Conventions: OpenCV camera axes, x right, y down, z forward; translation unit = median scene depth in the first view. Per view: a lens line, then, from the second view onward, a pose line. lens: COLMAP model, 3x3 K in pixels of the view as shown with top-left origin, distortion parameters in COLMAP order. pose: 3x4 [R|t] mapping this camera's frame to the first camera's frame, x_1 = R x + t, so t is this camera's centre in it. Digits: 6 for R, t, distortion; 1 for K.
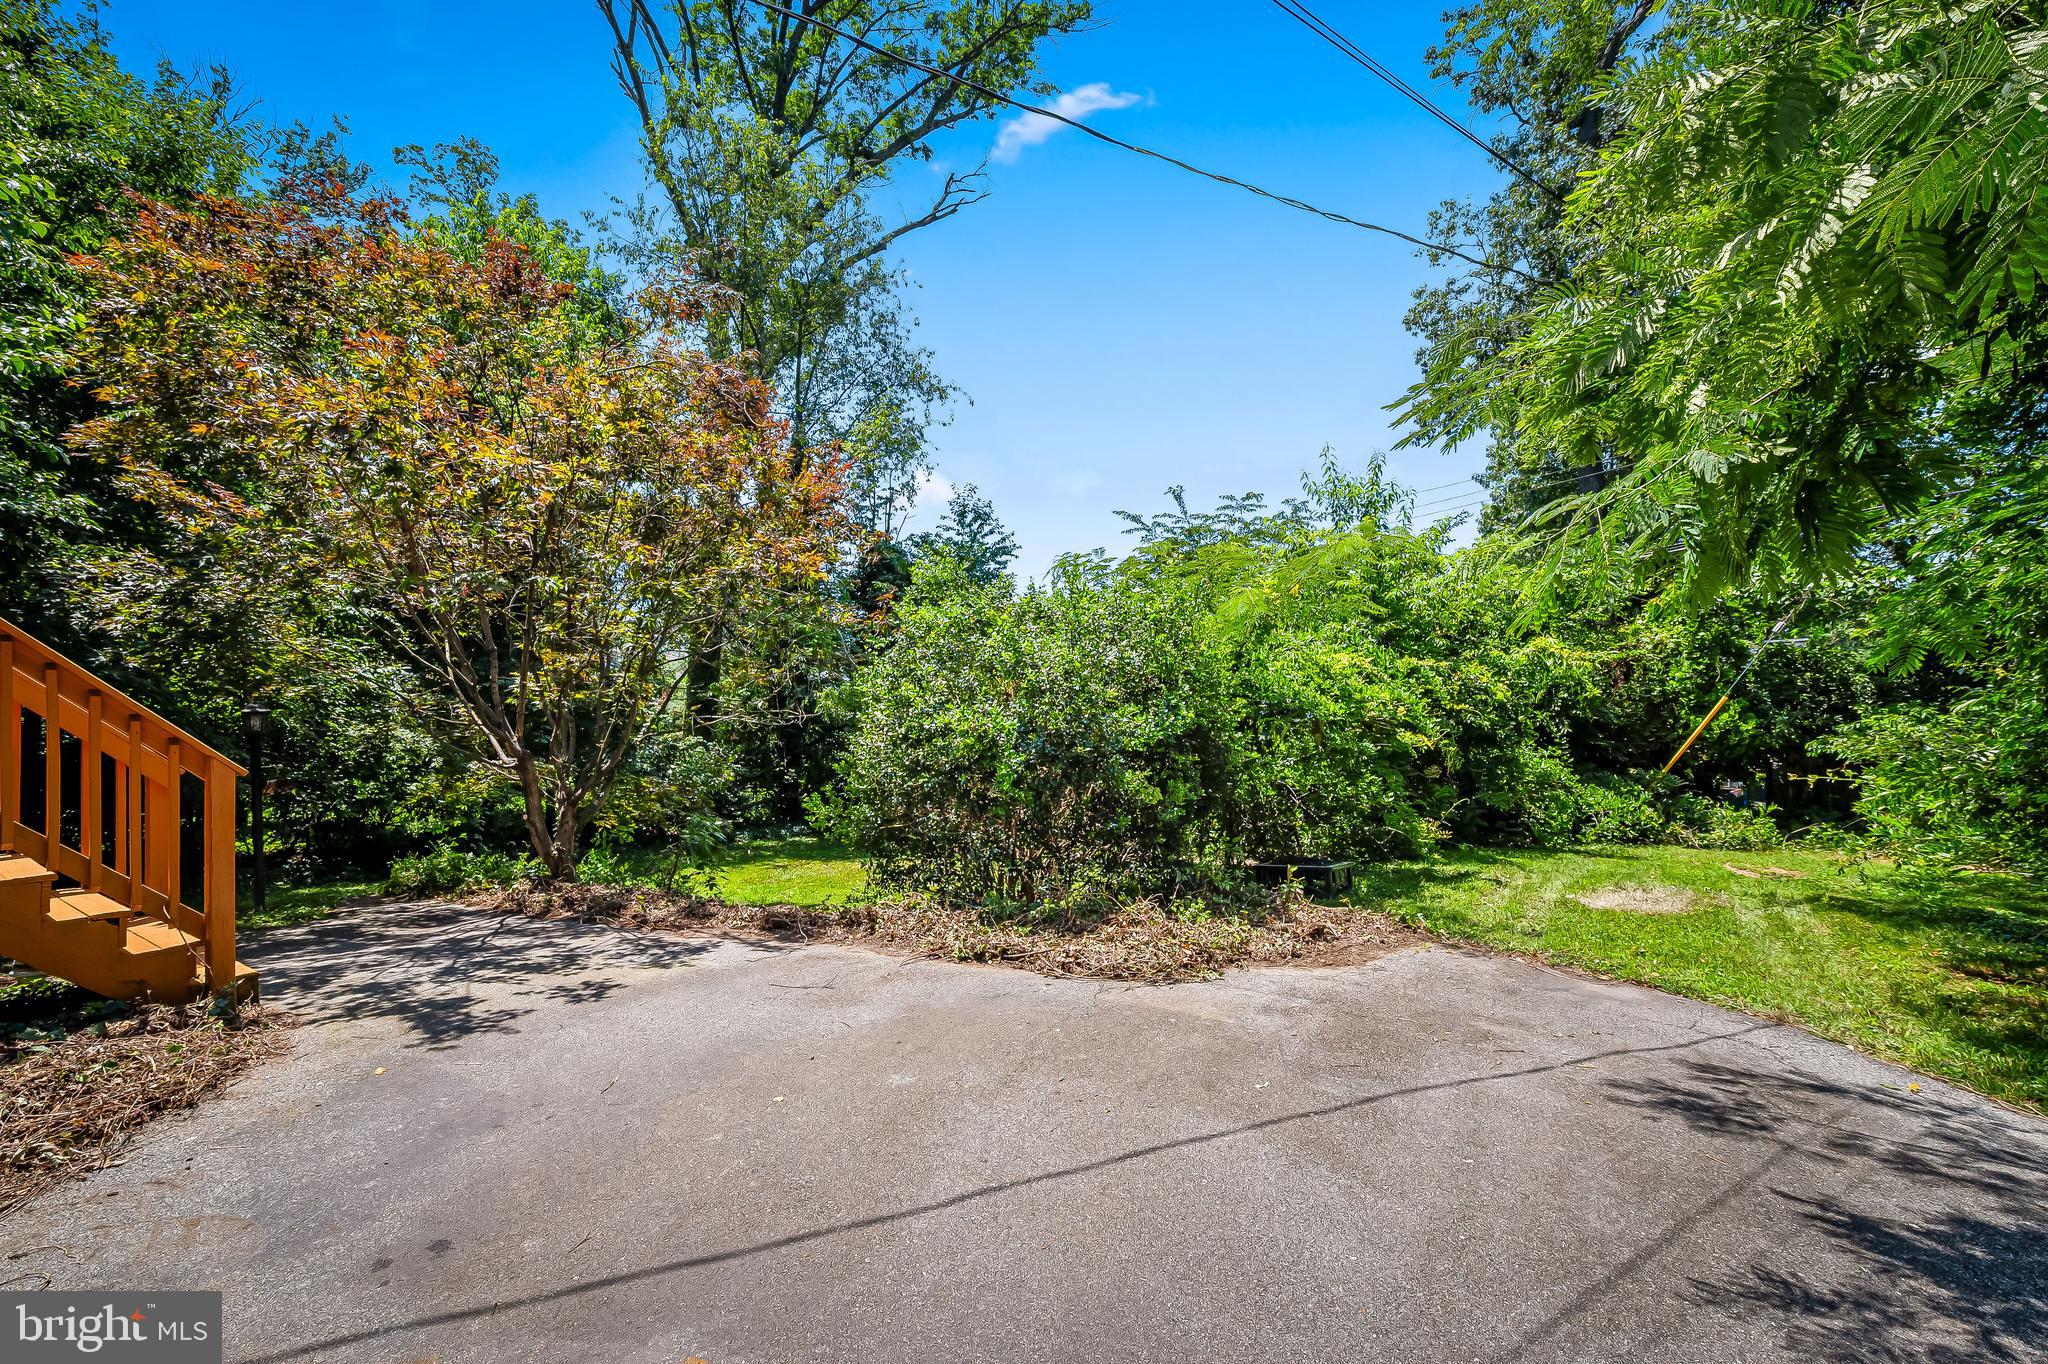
lens RADIAL K [[816.6, 0, 1024.0], [0, 816.6, 682.0], [0, 0, 1]] dist [-0.003000, -0.000441]
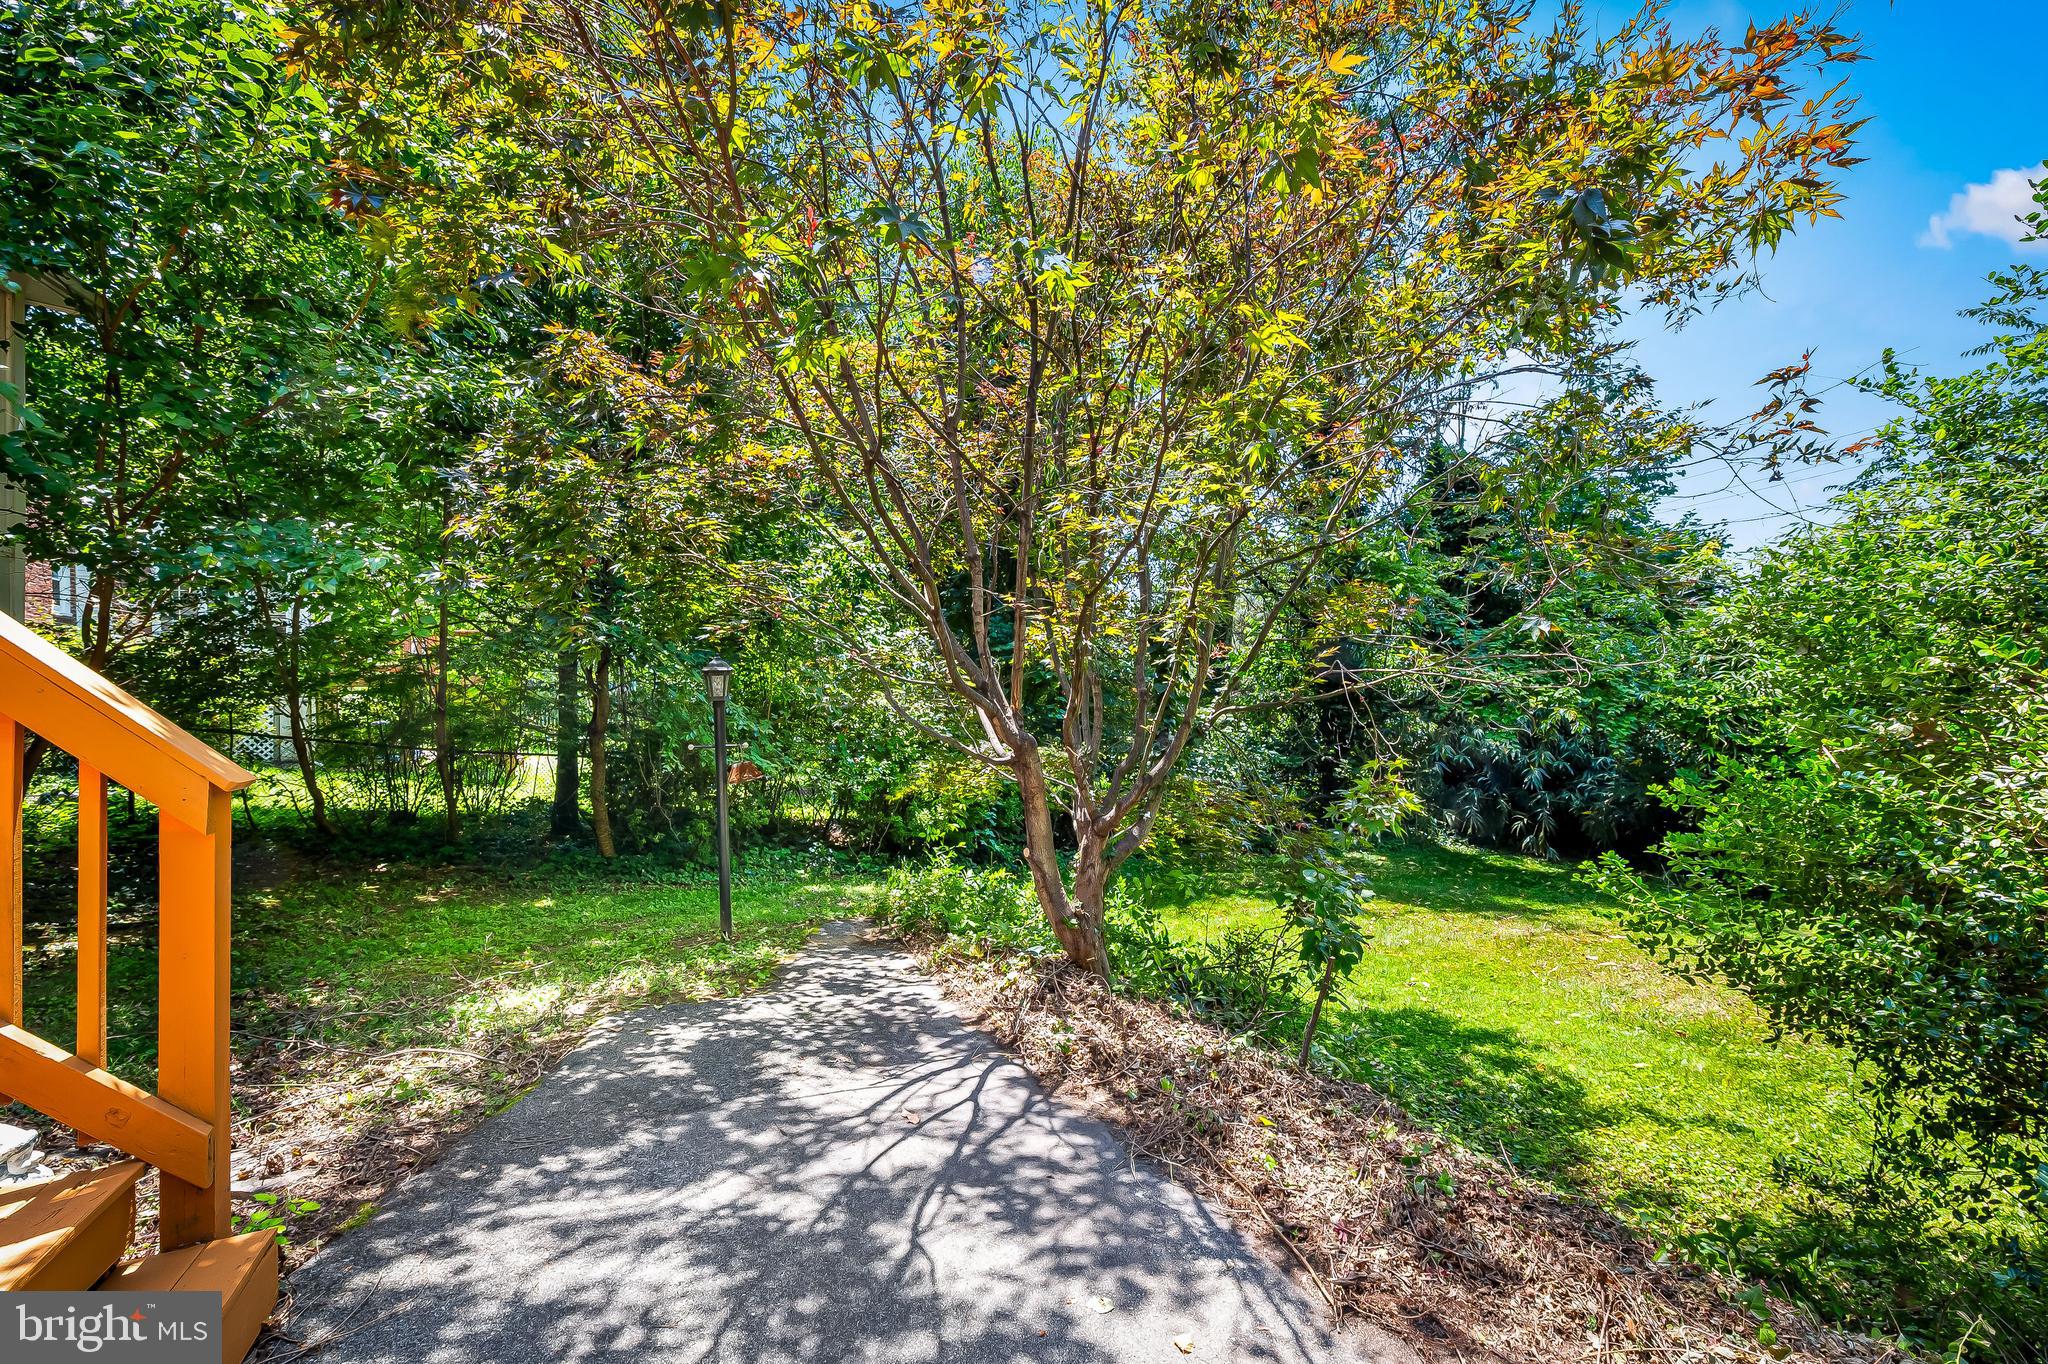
lens RADIAL K [[816.6, 0, 1024.0], [0, 816.6, 682.0], [0, 0, 1]] dist [-0.003000, -0.000441]
pose [[0.836695, -0.004411, -0.547651, -0.247514], [0.016202, 0.999729, 0.016700, 0.033323], [0.547429, -0.022846, 0.836540, 0.433024]]
